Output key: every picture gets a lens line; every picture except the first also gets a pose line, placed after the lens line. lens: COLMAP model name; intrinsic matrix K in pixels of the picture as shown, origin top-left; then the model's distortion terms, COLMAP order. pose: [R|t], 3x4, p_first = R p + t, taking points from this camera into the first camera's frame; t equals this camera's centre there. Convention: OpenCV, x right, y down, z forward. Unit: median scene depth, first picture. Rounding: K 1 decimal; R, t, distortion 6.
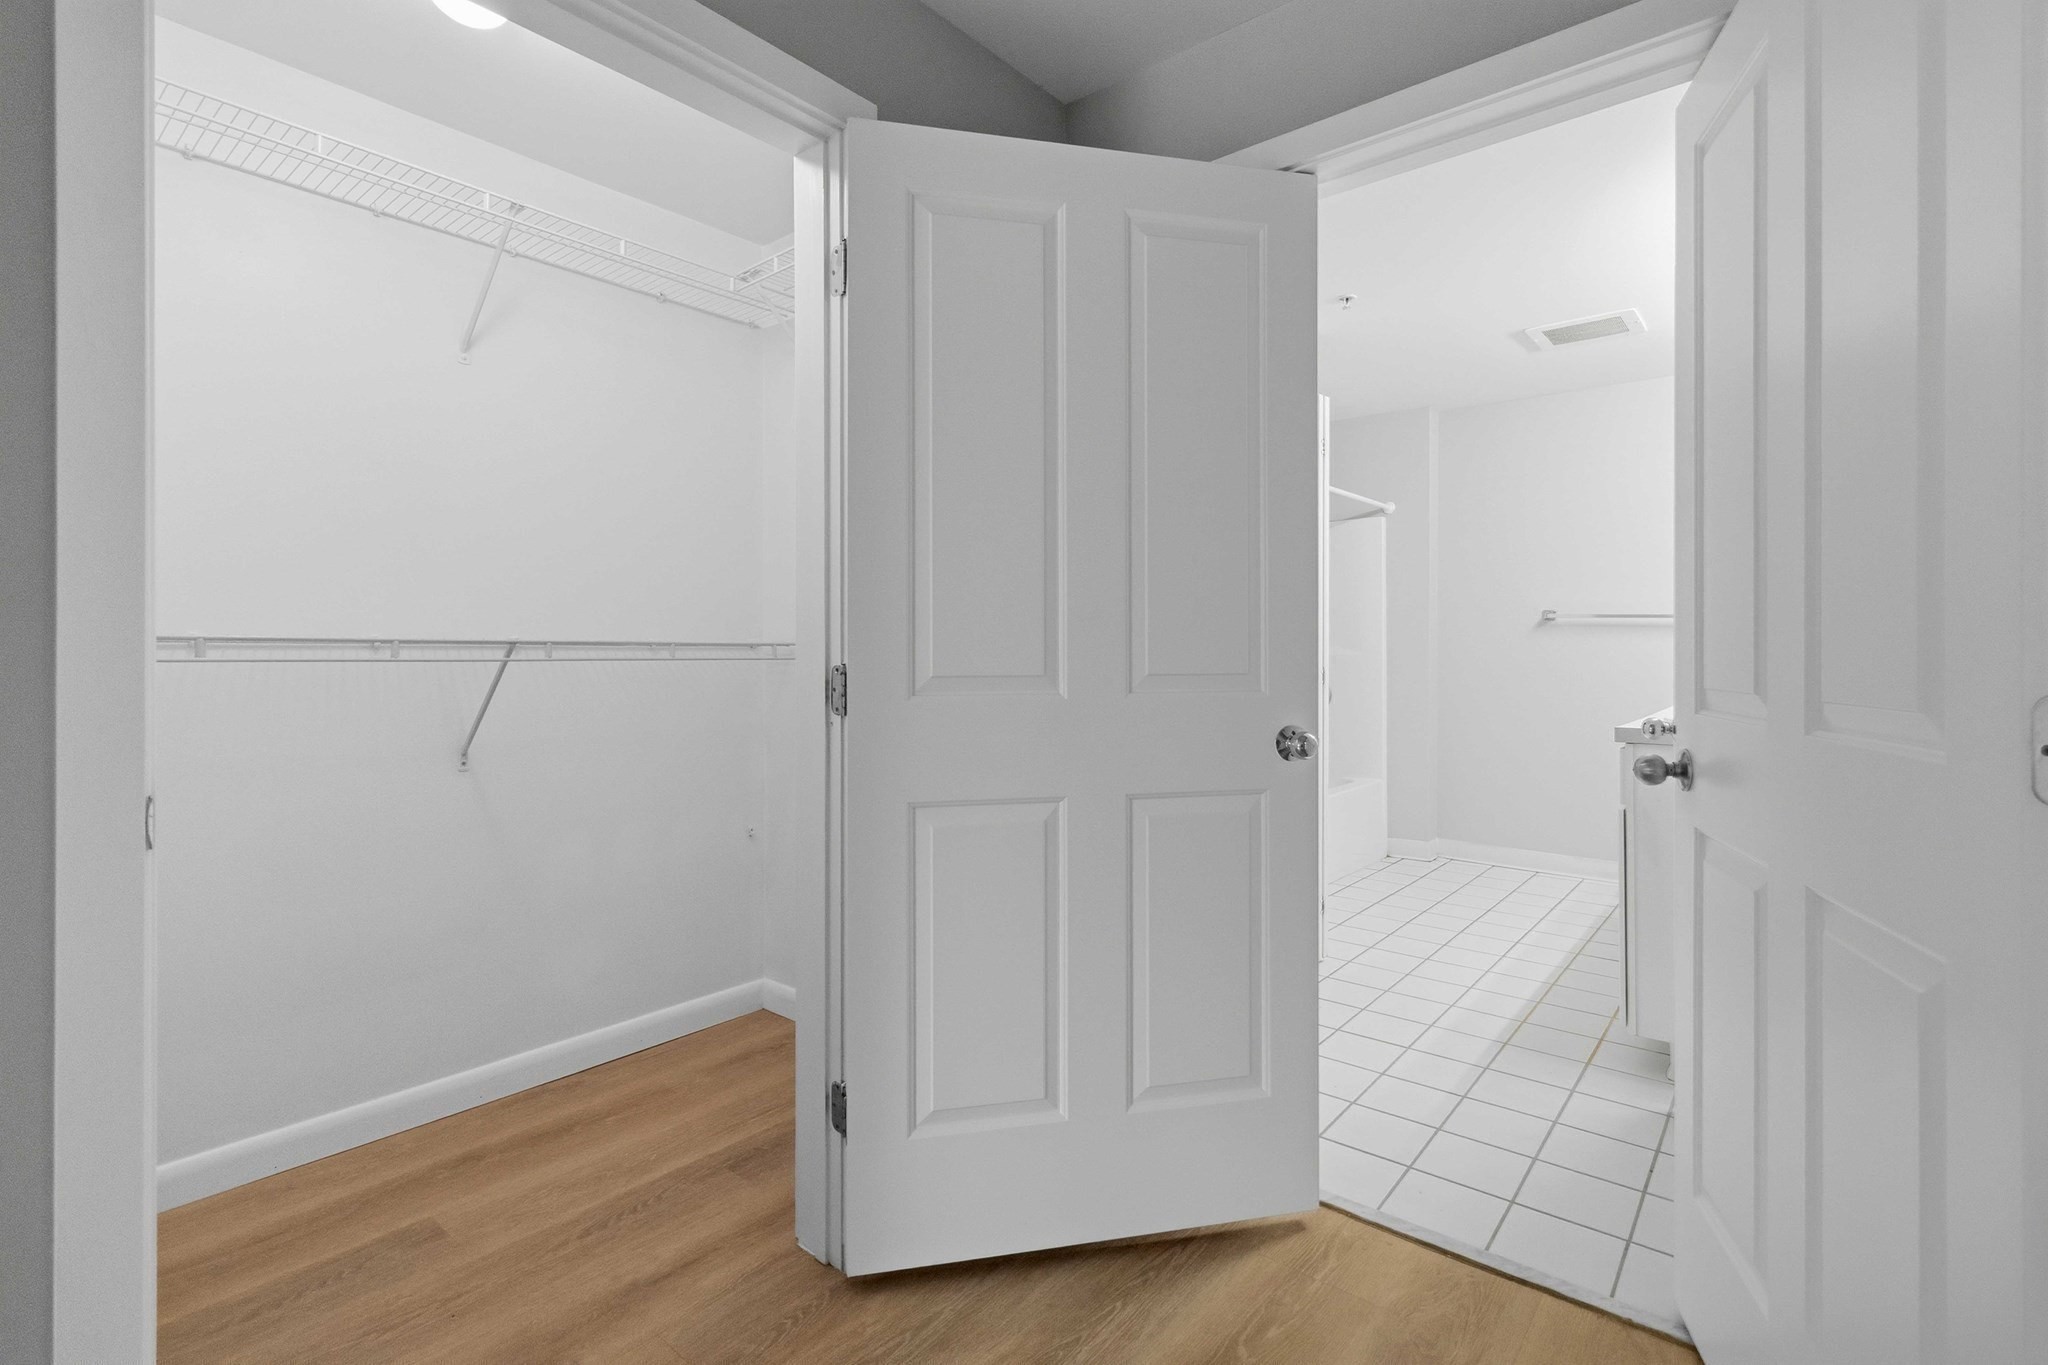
lens RADIAL K [[949.2, 0, 1034.4], [0, 949.2, 641.6], [0, 0, 1]] dist [-0.006802, -0.000201]
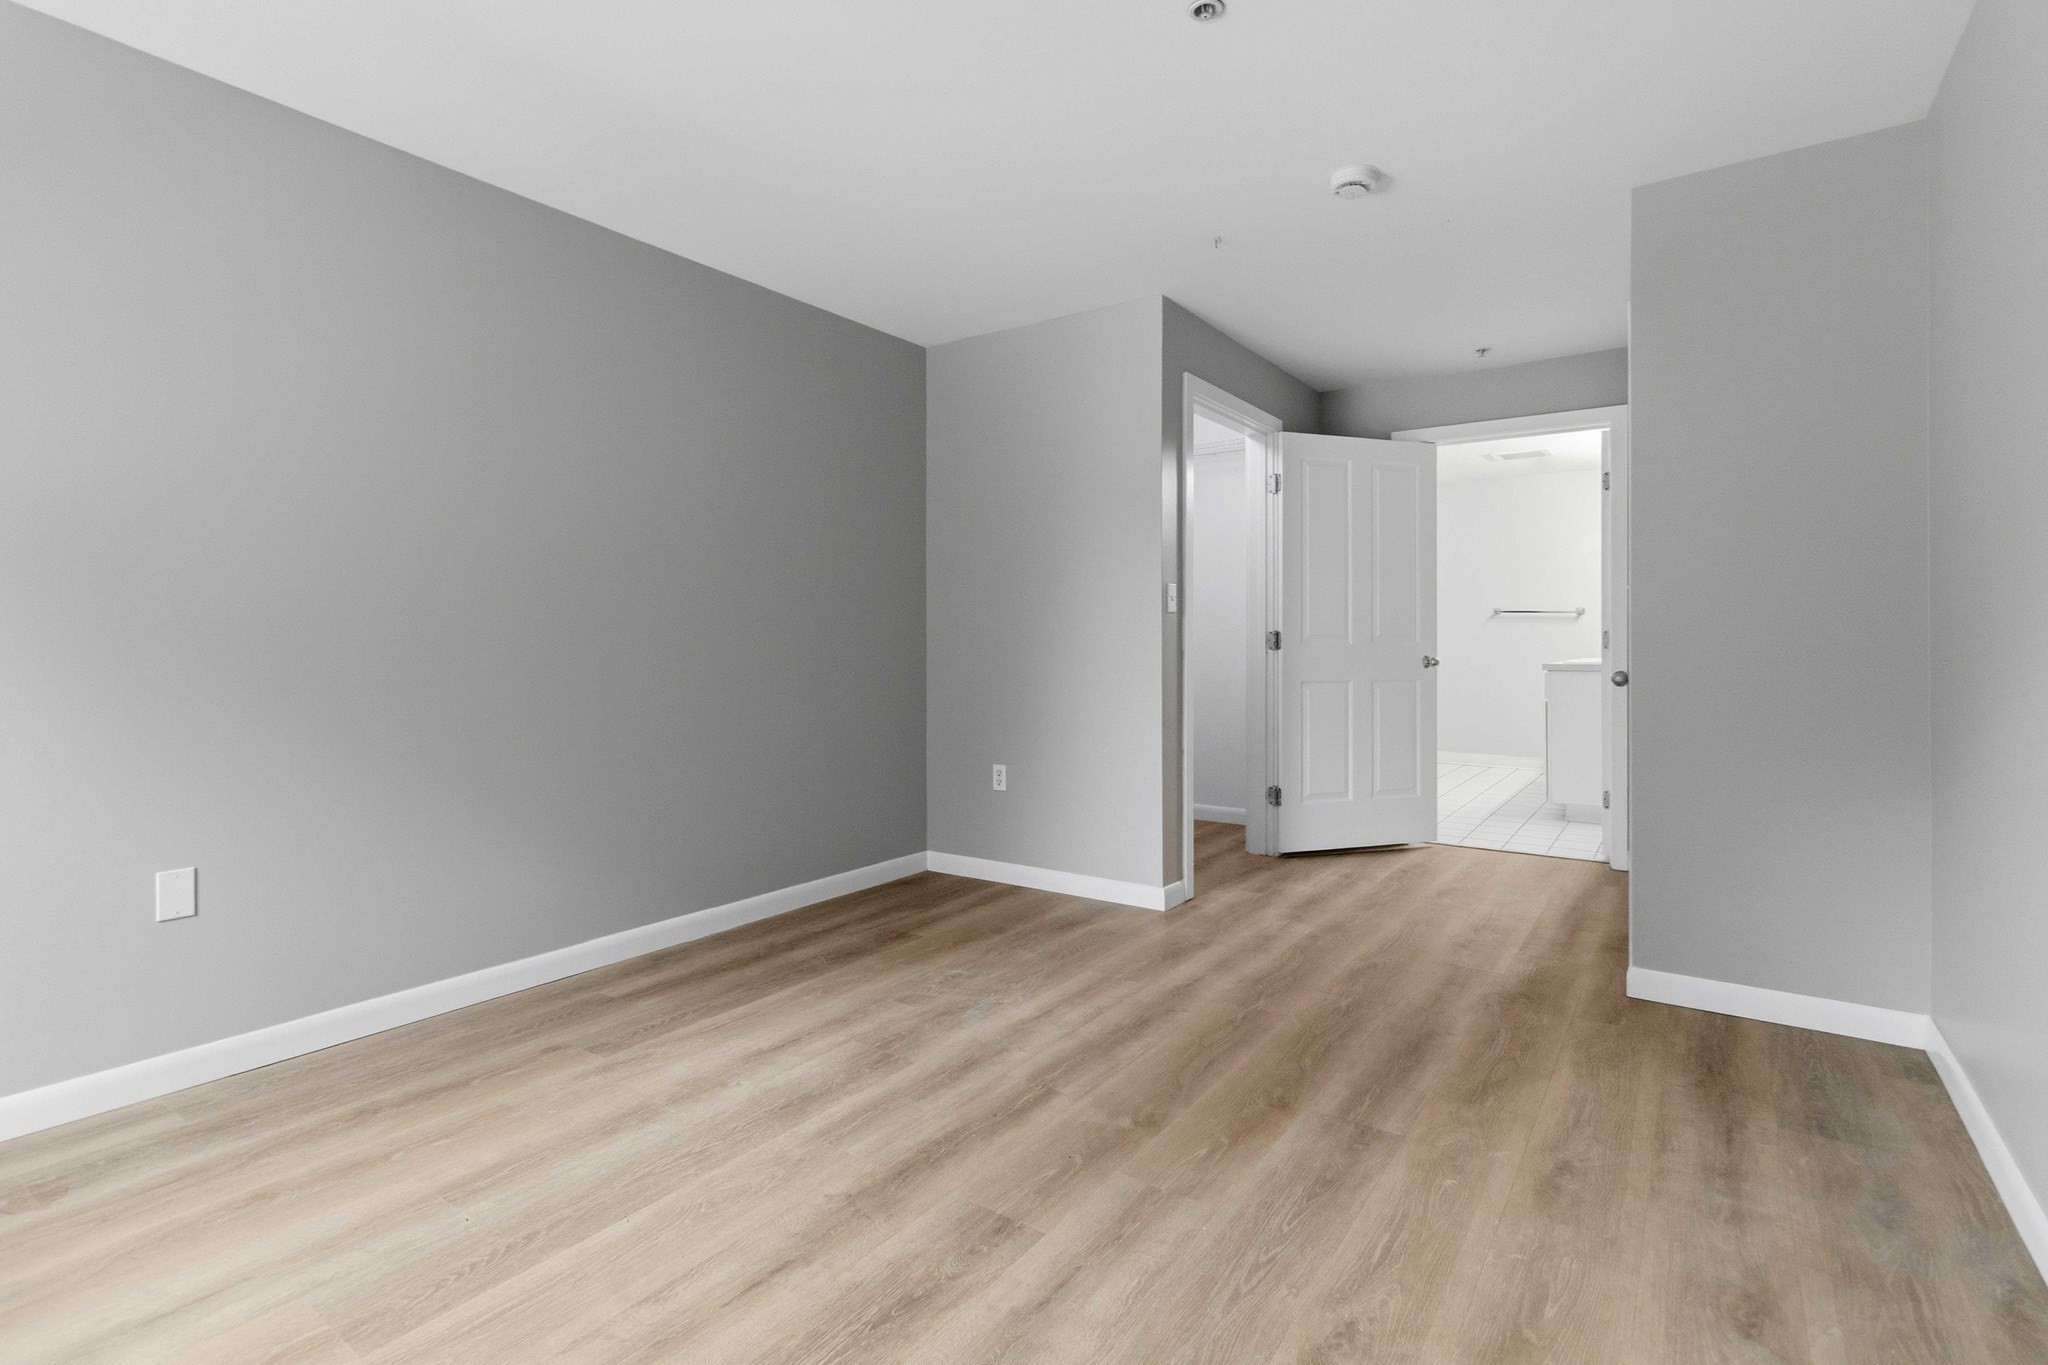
lens RADIAL K [[962.7, 0, 1046.7], [0, 962.7, 640.1], [0, 0, 1]] dist [0.002677, -0.000114]
pose [[0.996558, -0.002446, 0.082861, -1.025828], [0.001657, 0.999953, 0.009591, 0.020813], [-0.082881, -0.009420, 0.996515, -1.602279]]
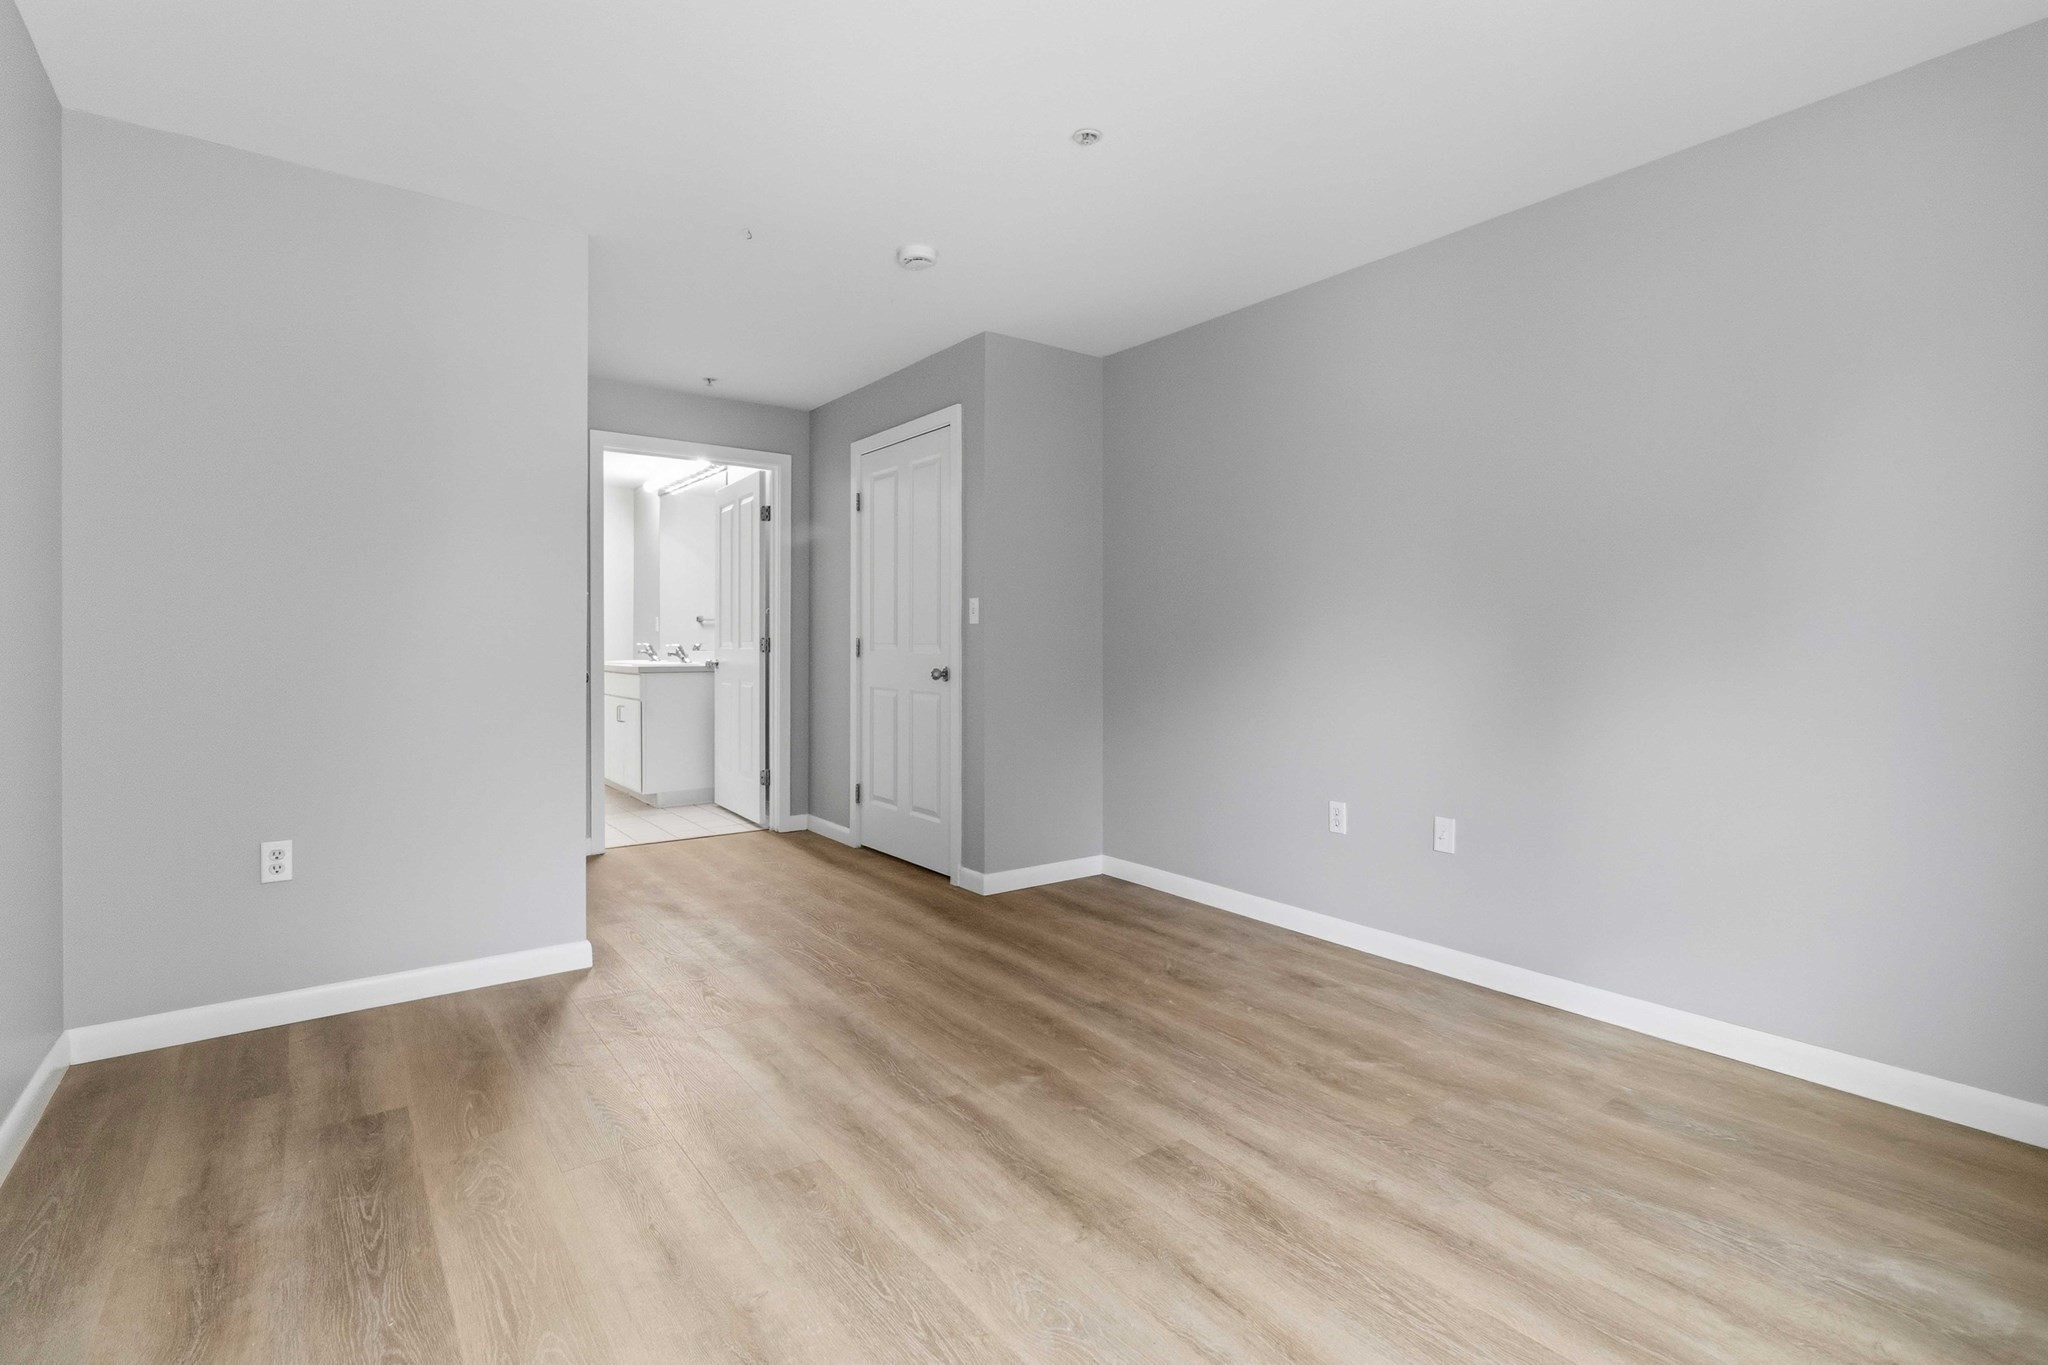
lens RADIAL K [[962.7, 0, 1046.7], [0, 962.7, 640.1], [0, 0, 1]] dist [0.002677, -0.000114]
pose [[0.237371, 0.001805, 0.971417, -2.097537], [-0.009296, 0.999957, 0.000413, 0.025095], [-0.971375, -0.009128, 0.237377, -0.770765]]
